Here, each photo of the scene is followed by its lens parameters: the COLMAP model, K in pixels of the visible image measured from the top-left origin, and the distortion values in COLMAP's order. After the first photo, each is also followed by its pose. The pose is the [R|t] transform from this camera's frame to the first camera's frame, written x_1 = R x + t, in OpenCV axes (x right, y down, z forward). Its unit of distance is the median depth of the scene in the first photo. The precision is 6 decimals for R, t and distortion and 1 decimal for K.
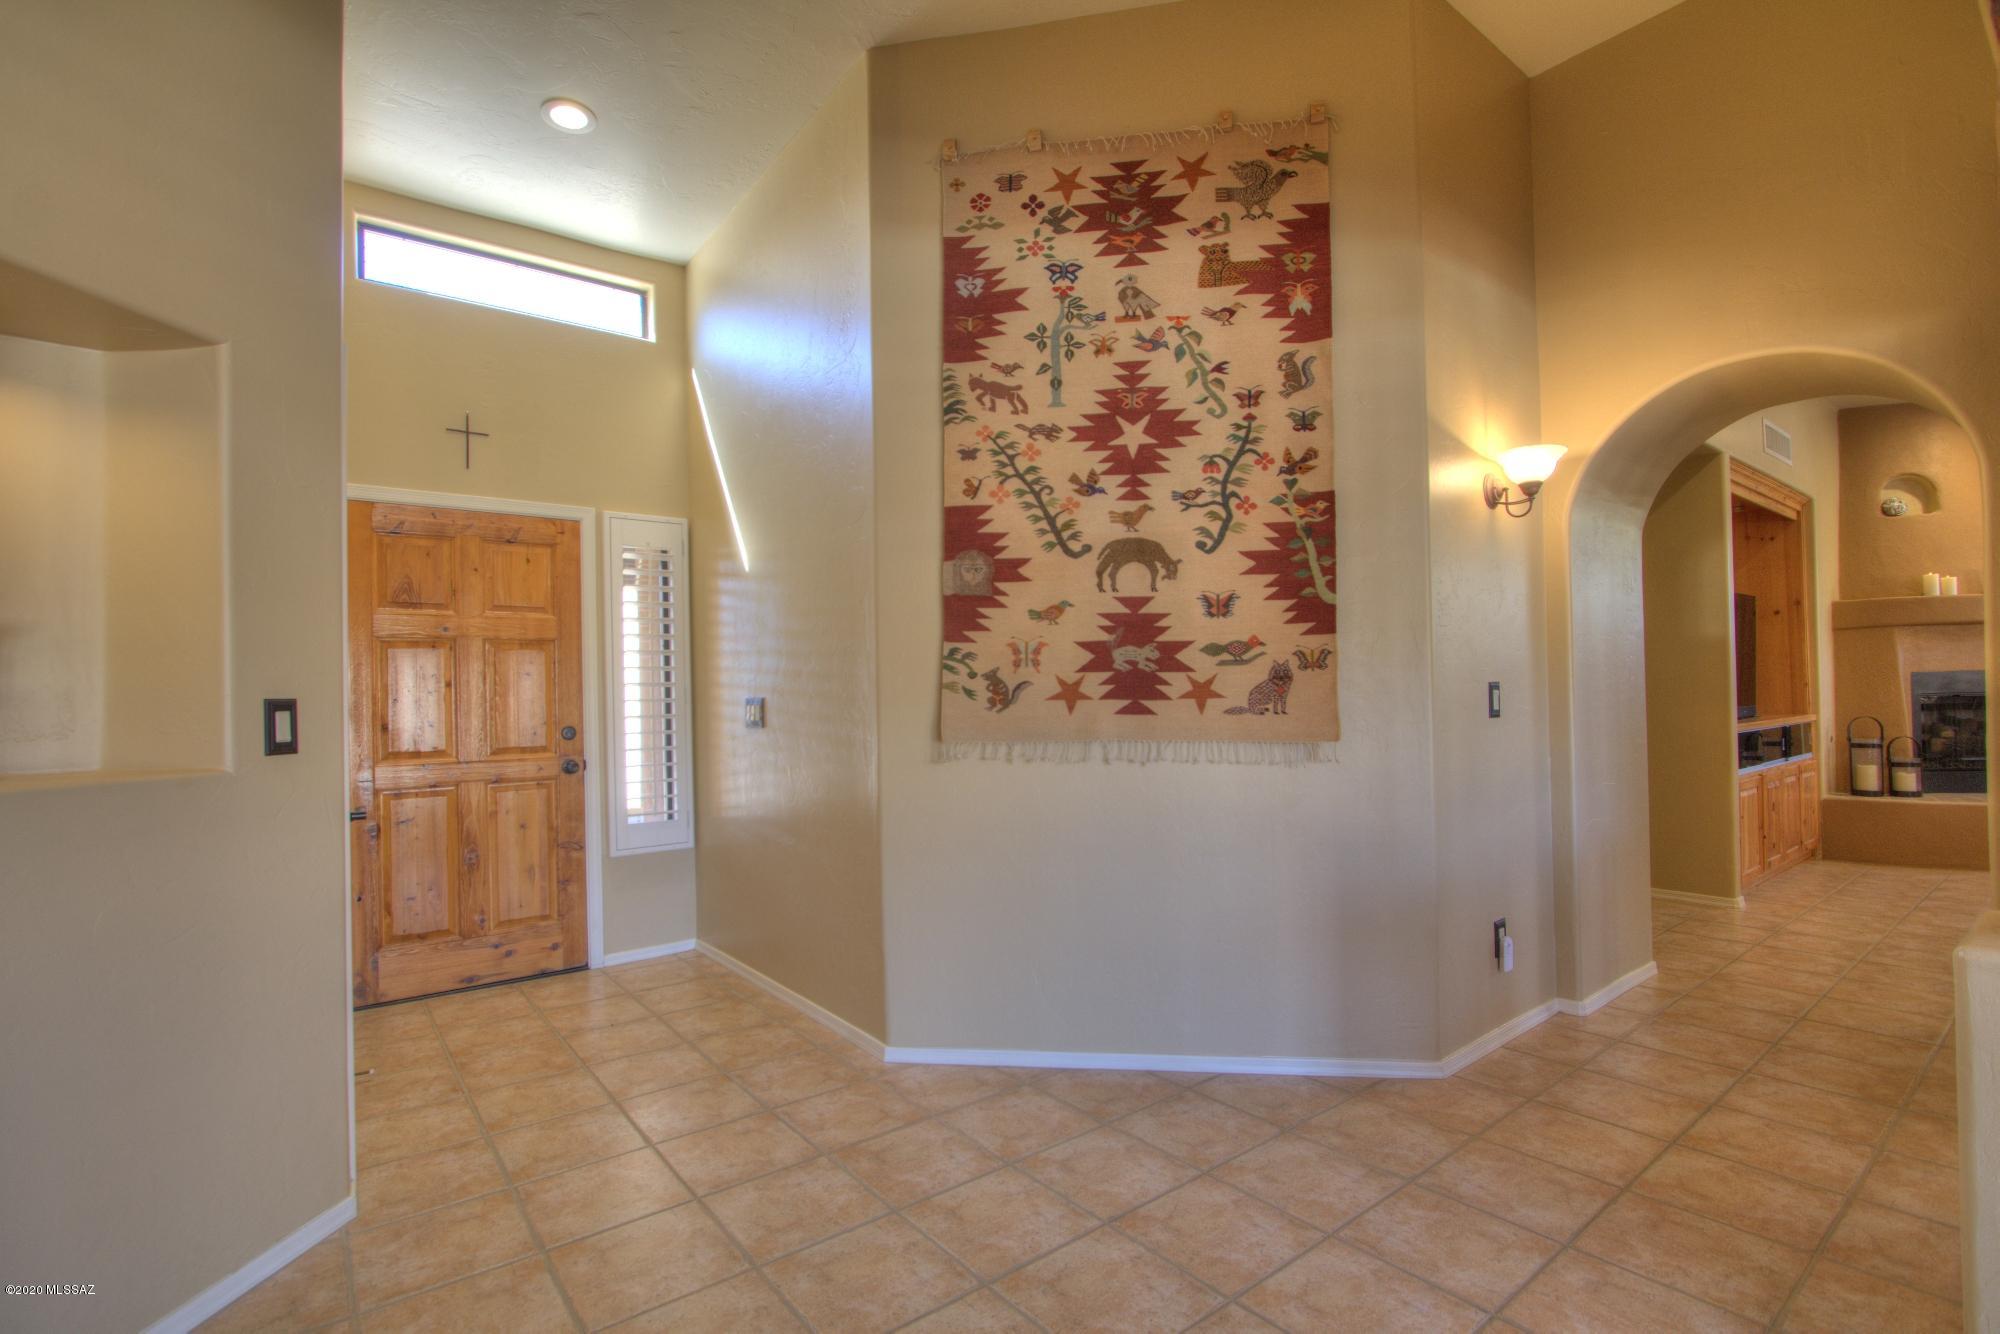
lens RADIAL K [[919.1, 0, 965.3], [0, 919.1, 686.9], [0, 0, 1]] dist [-0.019374, 0.002533]
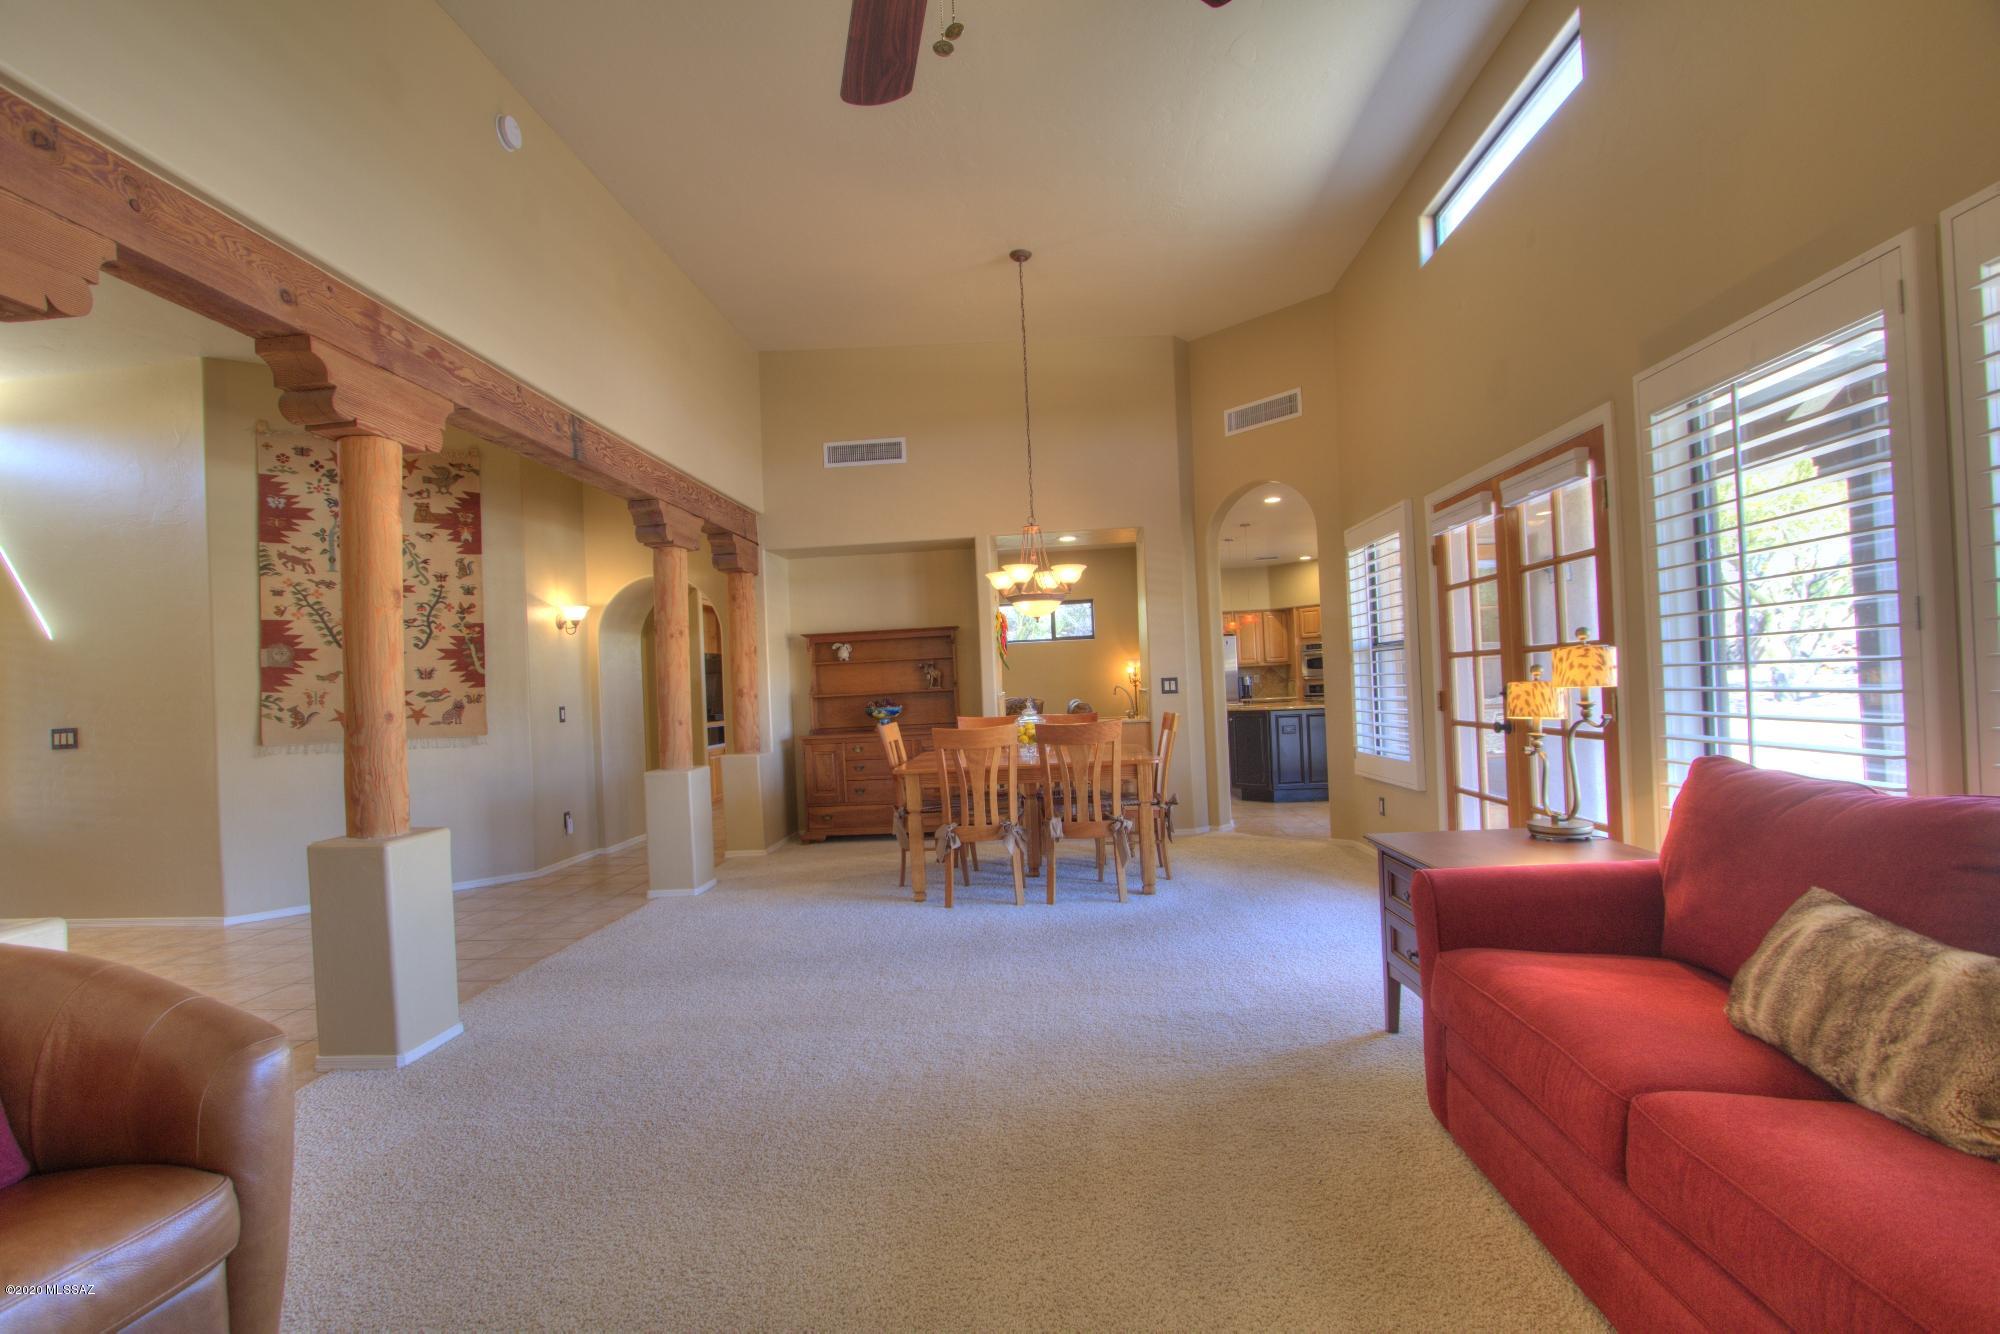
lens RADIAL K [[919.1, 0, 997.4], [0, 919.1, 683.7], [0, 0, 1]] dist [-0.019374, 0.002533]
pose [[0.650327, -0.004735, 0.759639, -0.455440], [0.025352, 0.999559, -0.015473, 0.000204], [-0.759231, 0.029321, 0.650160, -1.338161]]
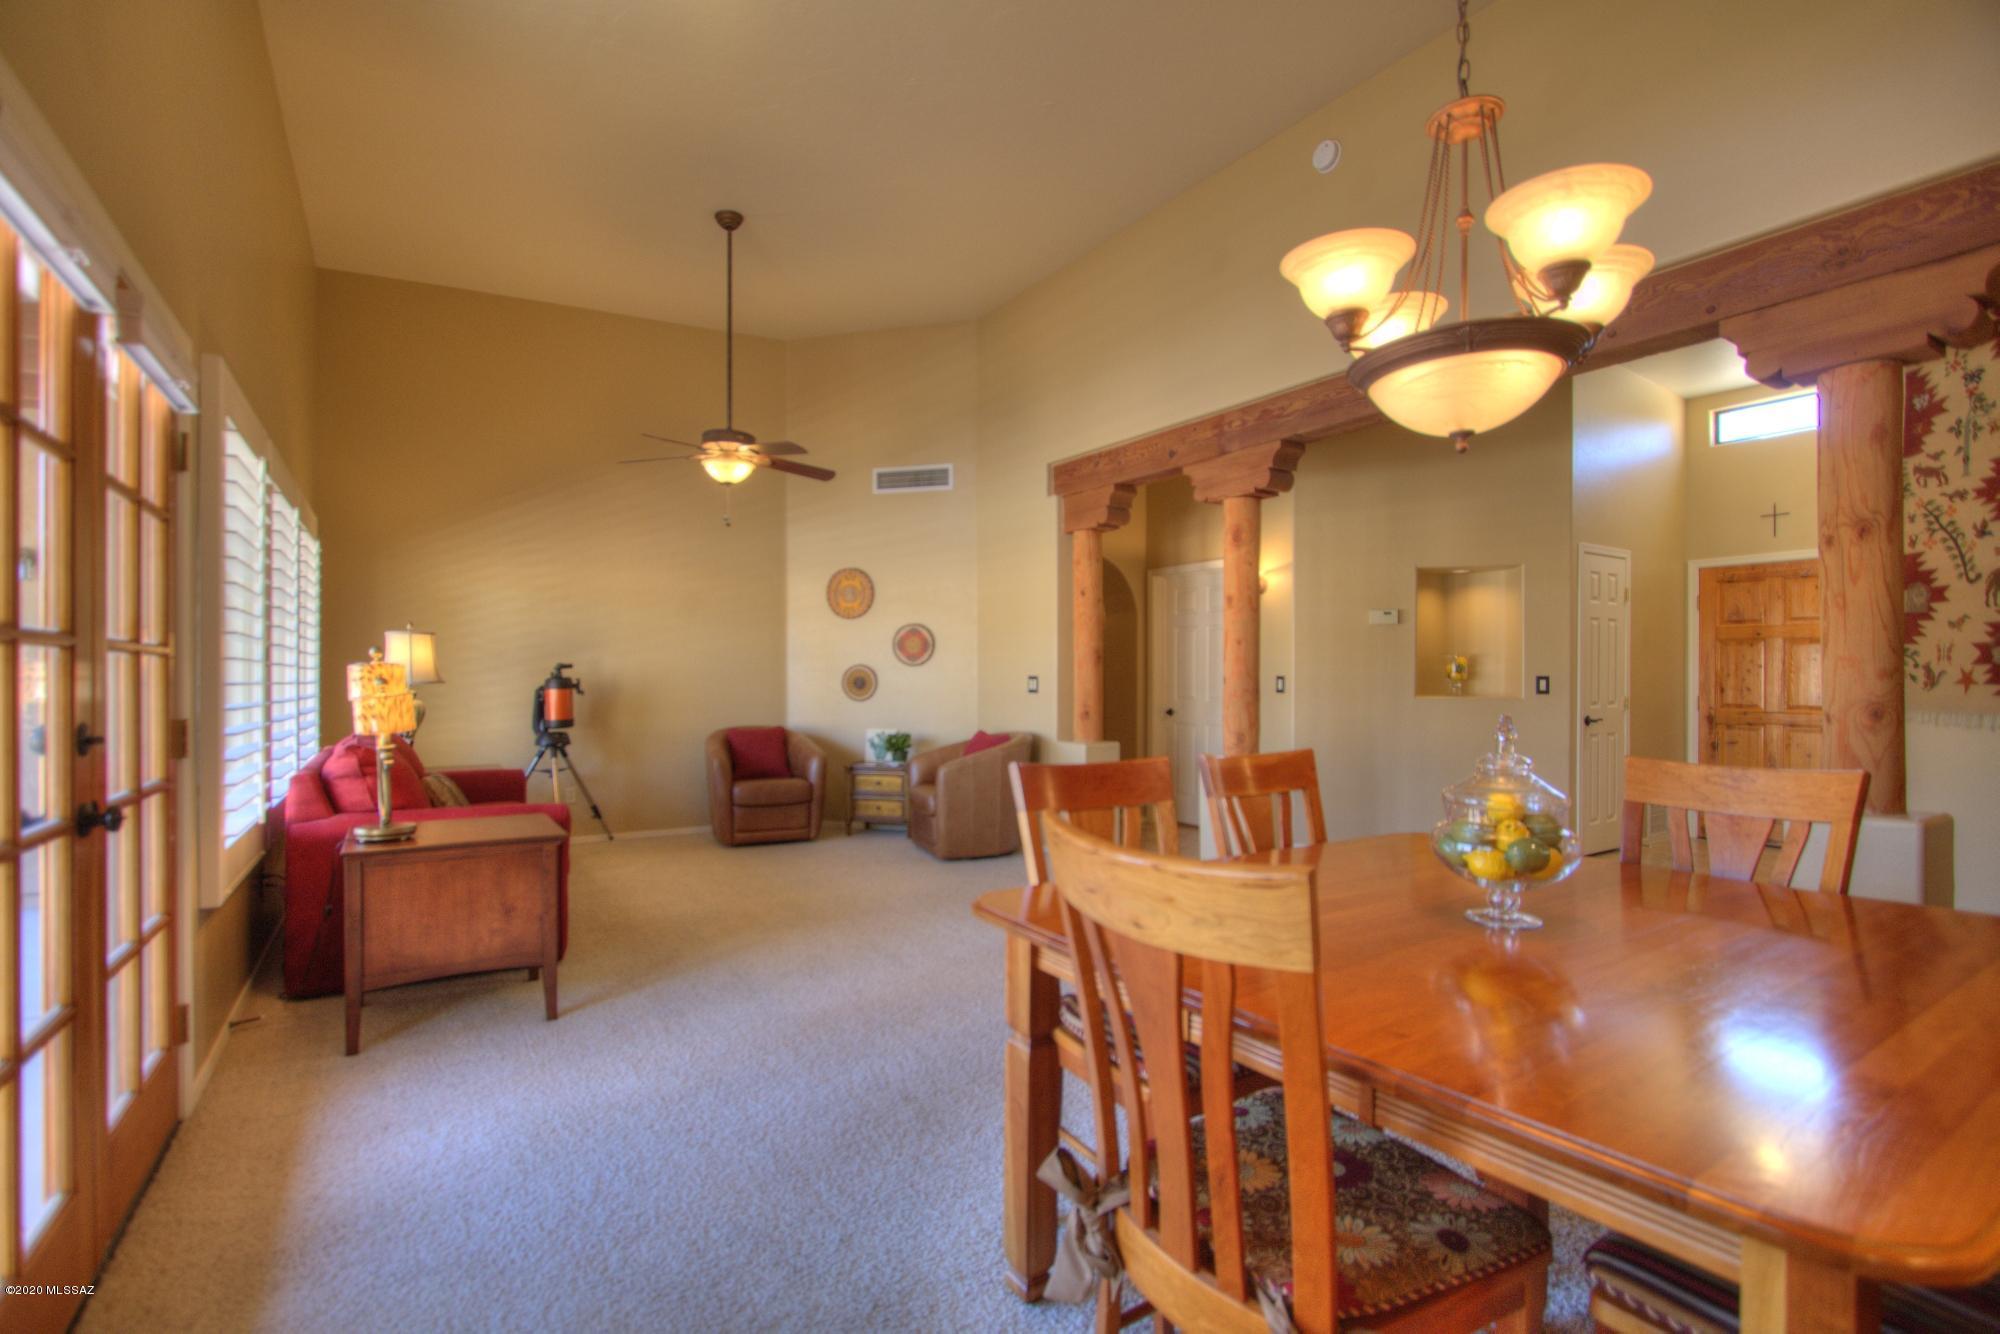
lens RADIAL K [[919.1, 0, 996.2], [0, 919.1, 672.8], [0, 0, 1]] dist [-0.019374, 0.002533]
pose [[-0.078111, 0.015789, -0.996820, 1.599019], [0.010782, 0.999829, 0.014992, -0.040044], [0.996886, -0.009577, -0.078268, -0.379053]]
